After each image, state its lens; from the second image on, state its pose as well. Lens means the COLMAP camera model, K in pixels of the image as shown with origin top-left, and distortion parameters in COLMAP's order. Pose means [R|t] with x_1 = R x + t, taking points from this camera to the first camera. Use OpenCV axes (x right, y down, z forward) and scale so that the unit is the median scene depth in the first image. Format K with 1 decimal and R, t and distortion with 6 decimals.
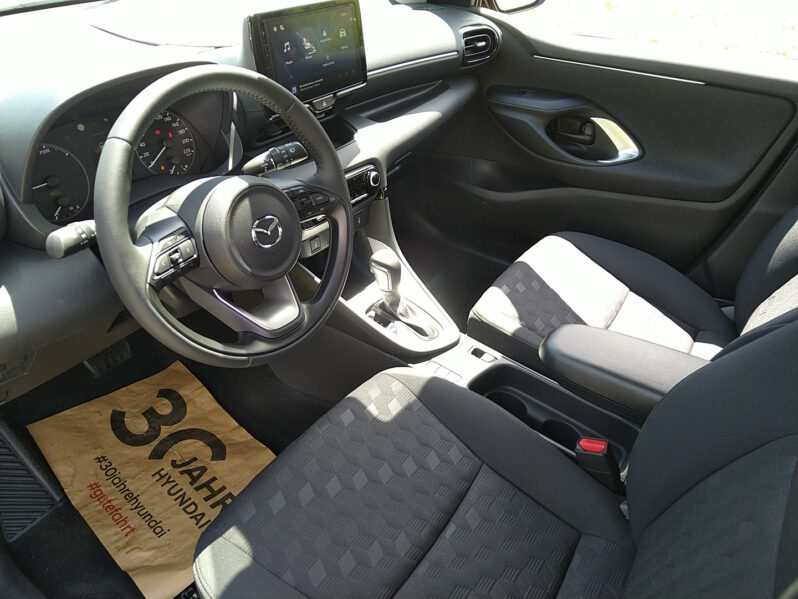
lens RADIAL K [[605.0, 0, 399.0], [0, 605.0, 299.5], [0, 0, 1]] dist [0.020678, -0.044623]
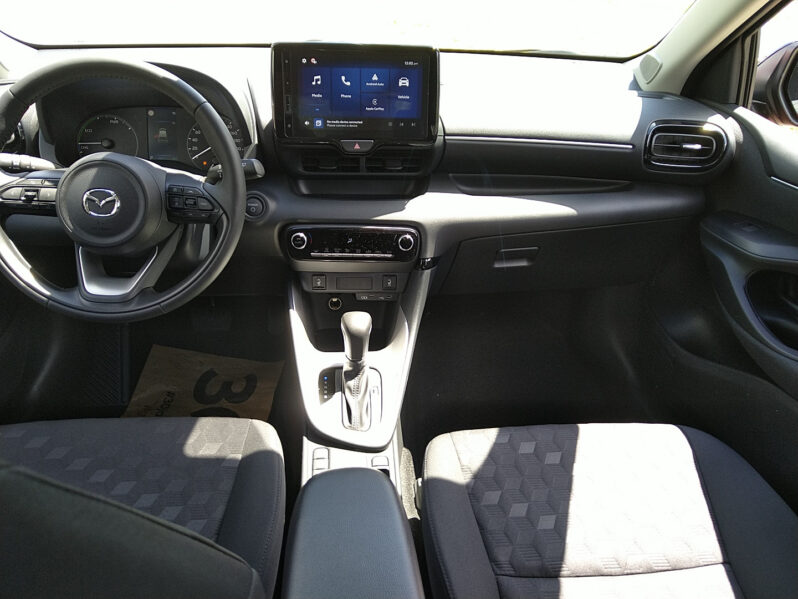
lens RADIAL K [[605.0, 0, 399.0], [0, 605.0, 299.5], [0, 0, 1]] dist [0.020678, -0.044623]
pose [[0.645021, 0.334614, -0.687009, 0.689882], [-0.445400, 0.895154, 0.017814, -0.157378], [0.620940, 0.294504, 0.726431, 0.429423]]
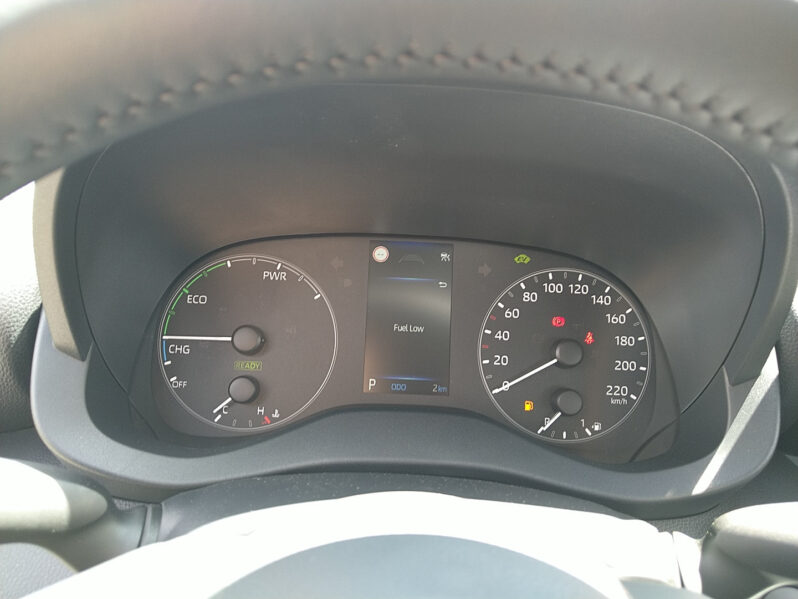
lens RADIAL K [[605.0, 0, 399.0], [0, 605.0, 299.5], [0, 0, 1]] dist [0.020678, -0.044623]
pose [[0.585016, 0.244154, -0.773398, -0.146592], [-0.490212, 0.866147, -0.097374, -0.184398], [0.646102, 0.436095, 0.626397, 0.630627]]
